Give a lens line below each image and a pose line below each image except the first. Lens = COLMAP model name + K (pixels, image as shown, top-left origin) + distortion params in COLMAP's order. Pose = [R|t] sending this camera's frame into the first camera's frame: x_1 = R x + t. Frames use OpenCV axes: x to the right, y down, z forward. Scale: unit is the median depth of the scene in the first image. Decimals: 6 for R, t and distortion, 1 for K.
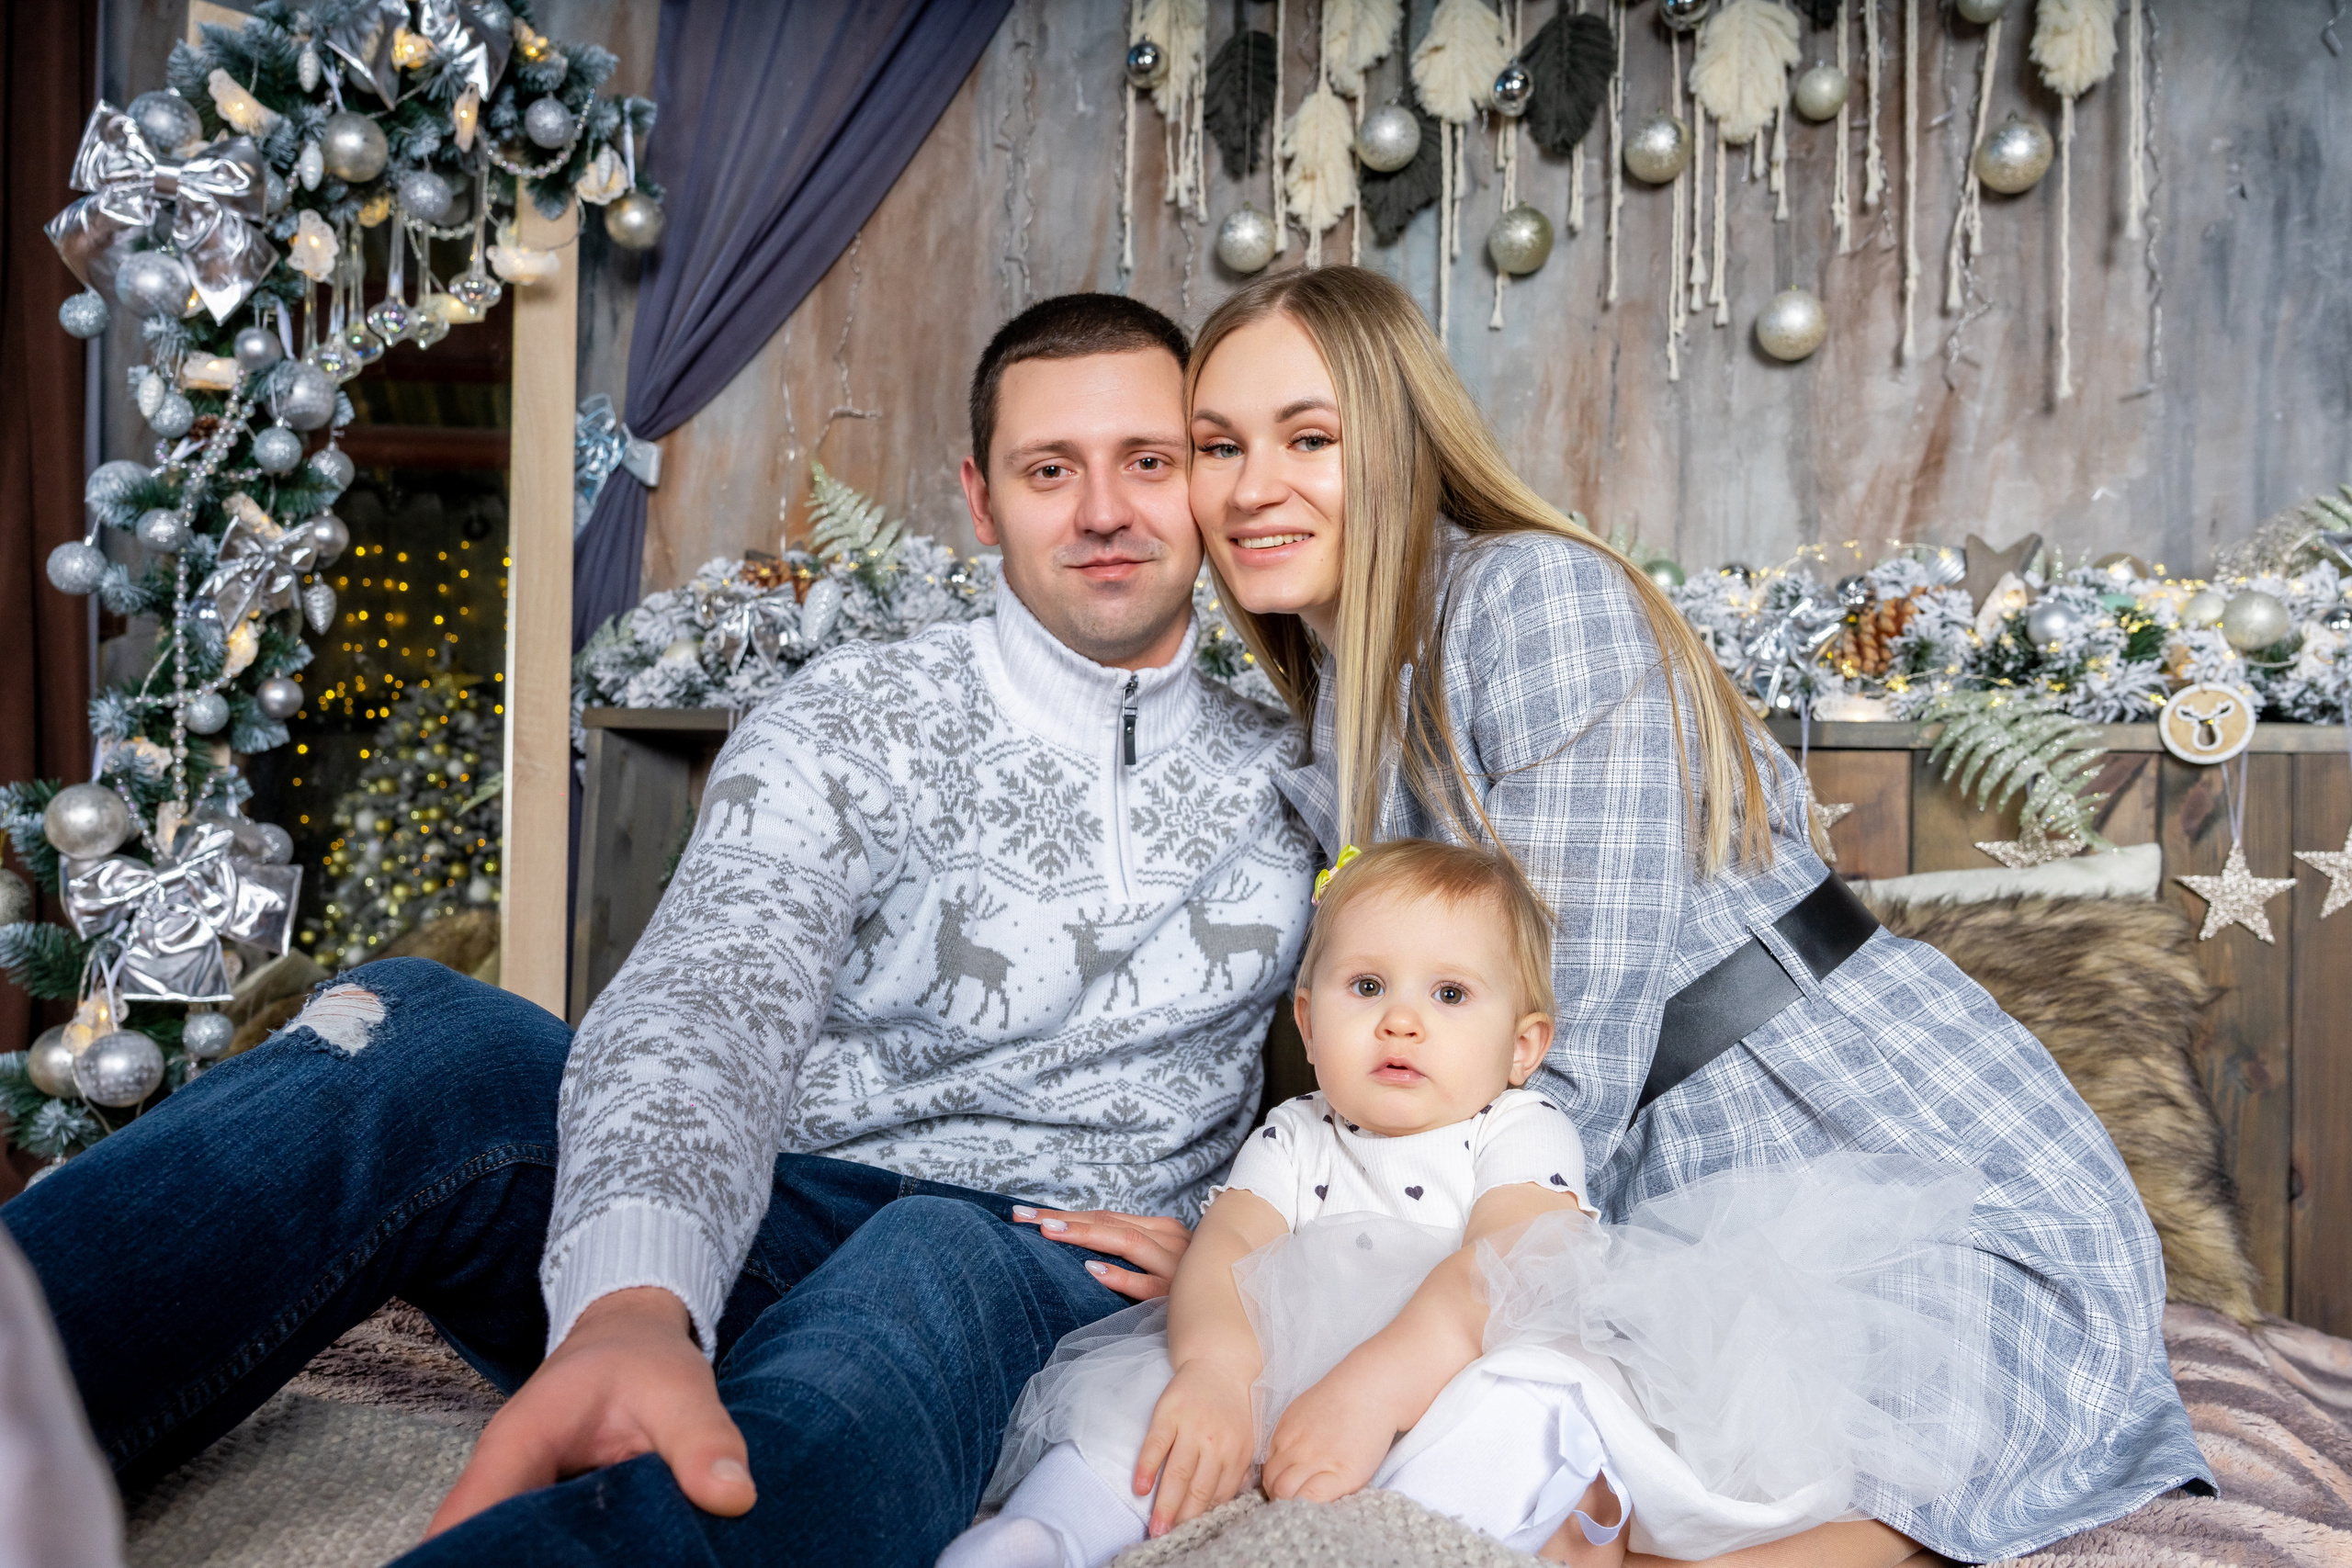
lens RADIAL K [[1811.8, 0, 1201.5], [0, 1811.8, 817.6], [0, 0, 1]] dist [0.006253, -0.002777]
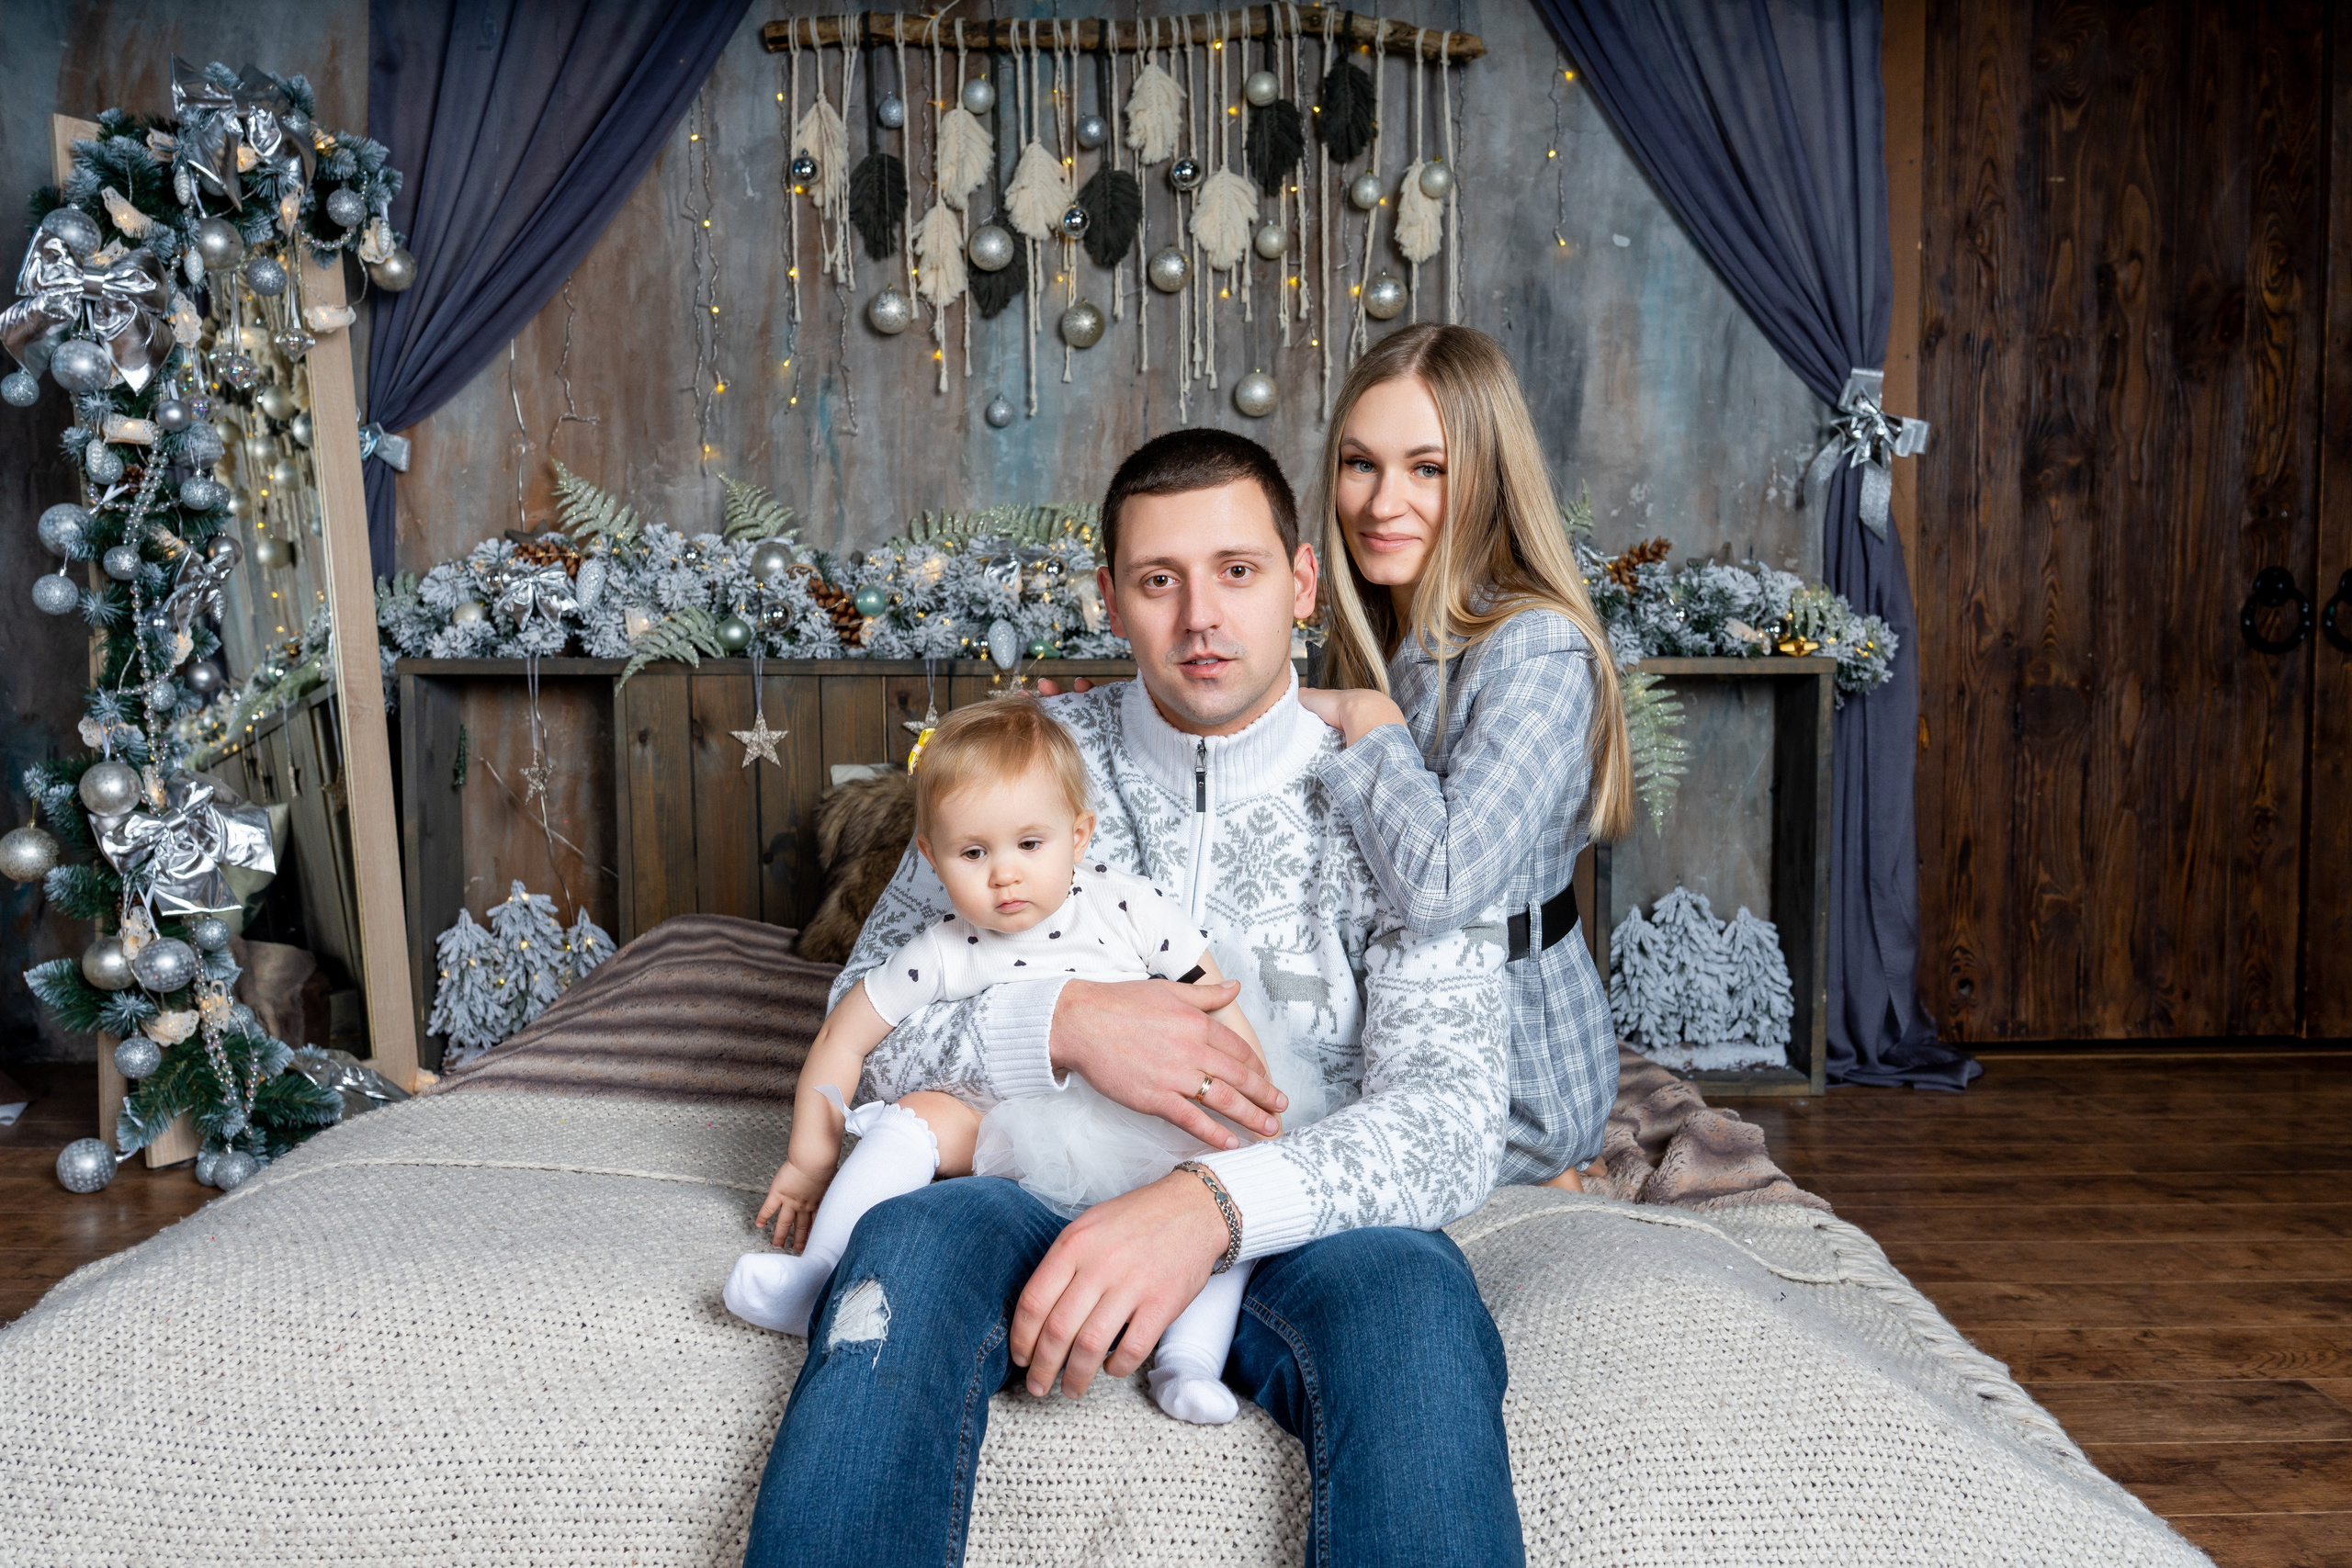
lens RADIAL K [[1811.8, 0, 1201.5], [0, 1811.8, 817.6], [0, 0, 1]] dist [0.006253, -0.002777]
pose [[0.937888, -0.071415, 0.339508, -0.269374], [0.024454, 0.989759, 0.140639, -0.127314], [-0.346075, -0.123601, 0.930030, -0.470889]]
